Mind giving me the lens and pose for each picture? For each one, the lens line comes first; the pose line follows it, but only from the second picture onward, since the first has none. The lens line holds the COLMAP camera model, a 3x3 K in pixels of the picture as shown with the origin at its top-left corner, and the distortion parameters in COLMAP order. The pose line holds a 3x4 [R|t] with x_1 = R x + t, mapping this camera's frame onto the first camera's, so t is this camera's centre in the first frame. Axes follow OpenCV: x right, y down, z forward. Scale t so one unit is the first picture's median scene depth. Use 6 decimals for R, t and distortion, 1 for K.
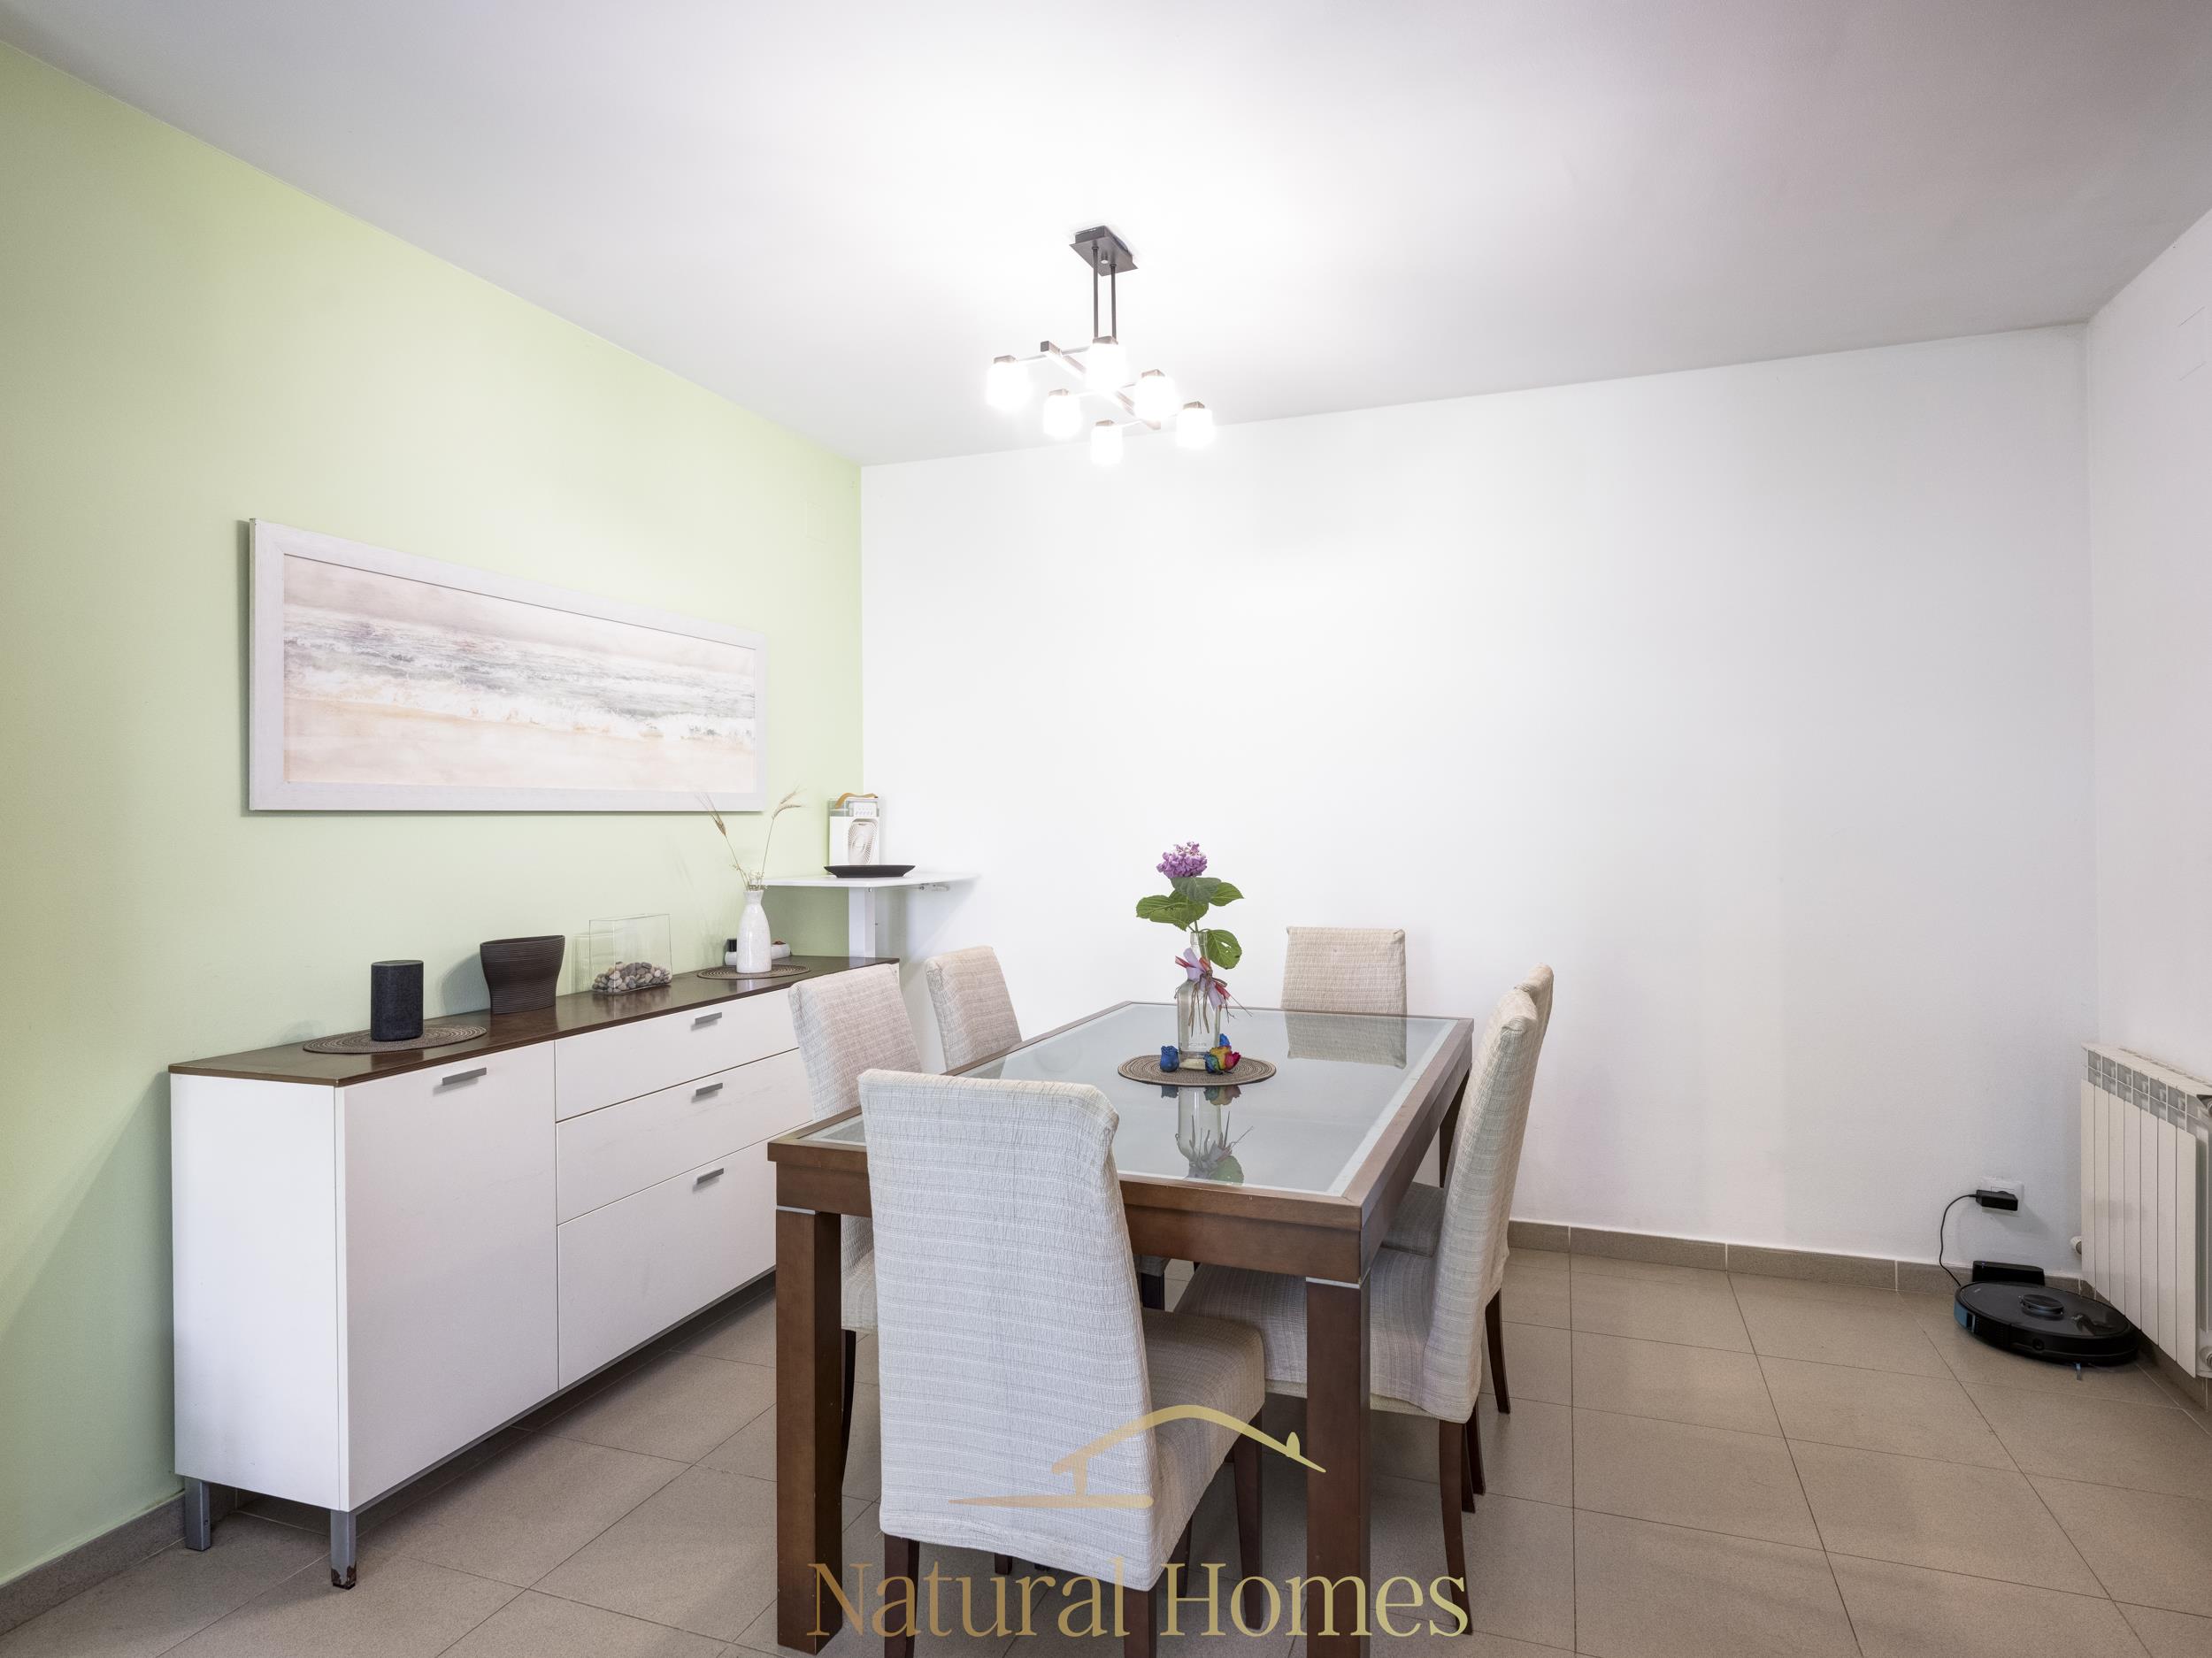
lens RADIAL K [[1229.6, 0, 1138.2], [0, 1229.6, 822.5], [0, 0, 1]] dist [0.015139, -0.007119]
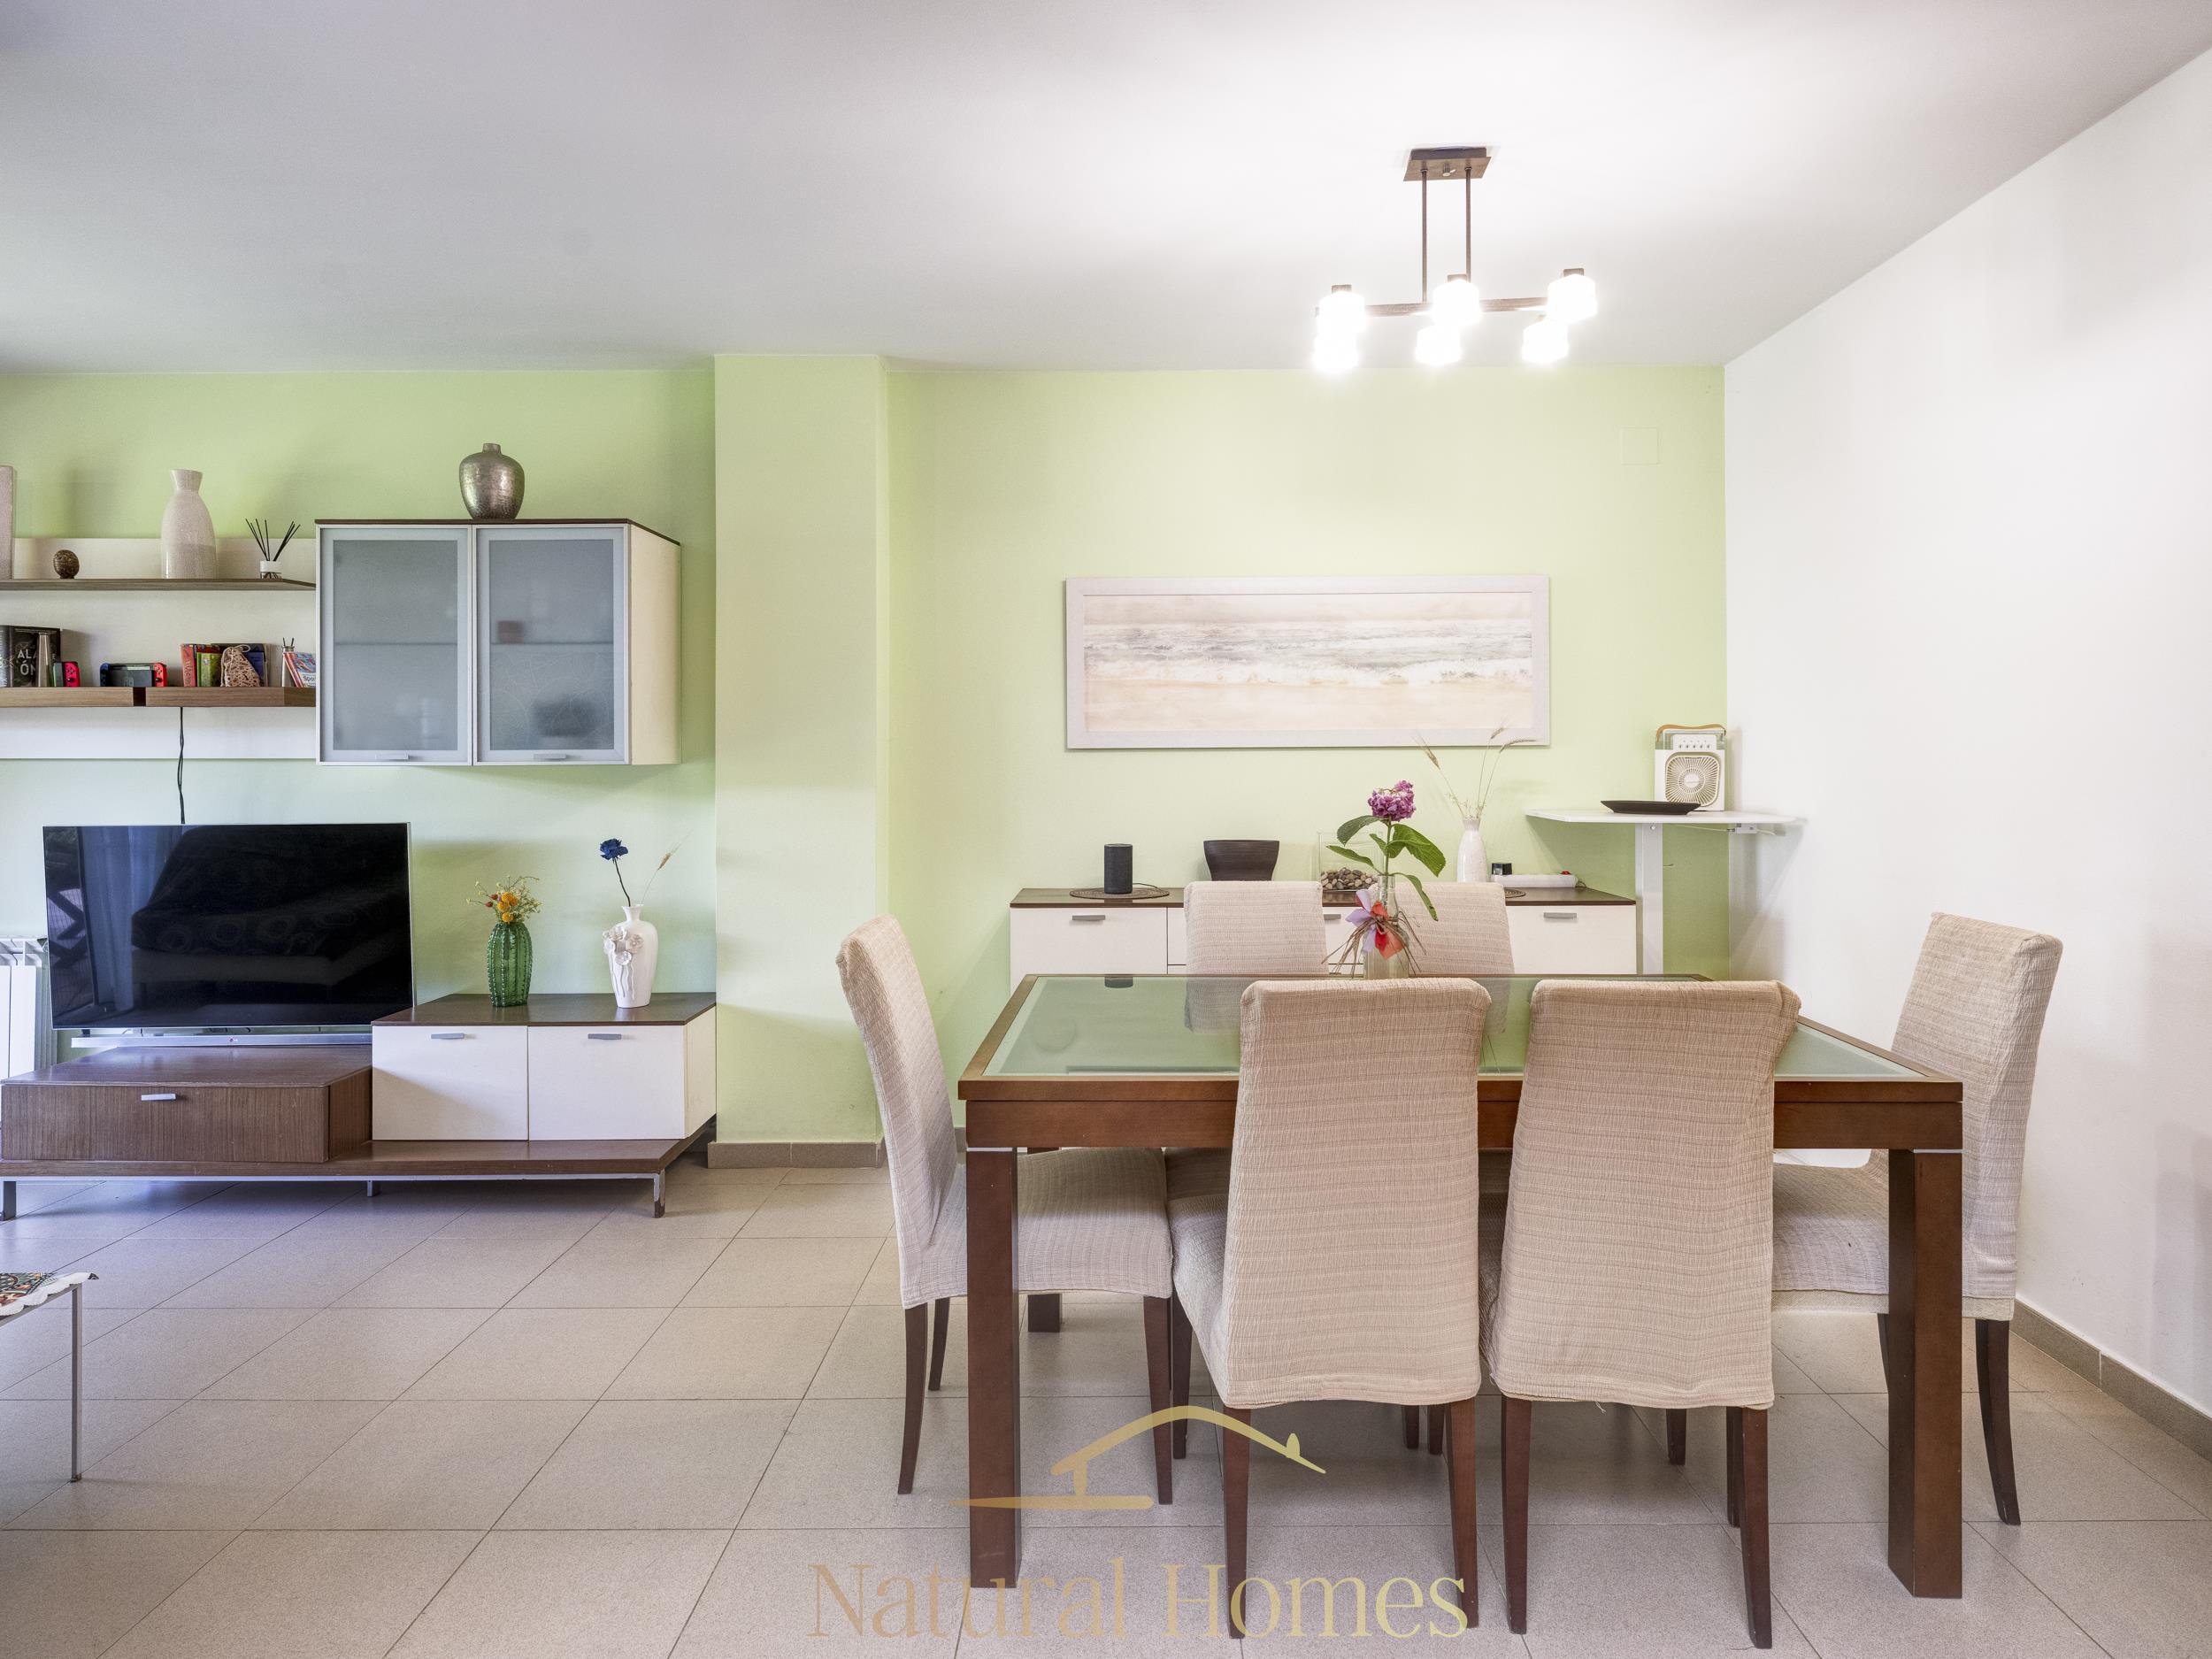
lens RADIAL K [[1229.7, 0, 1122.0], [0, 1229.7, 762.3], [0, 0, 1]] dist [0.015139, -0.007119]
pose [[0.332298, 0.003730, -0.943167, 0.701233], [-0.000200, 0.999992, 0.003884, 0.001759], [0.943174, -0.001102, 0.332296, 0.389773]]
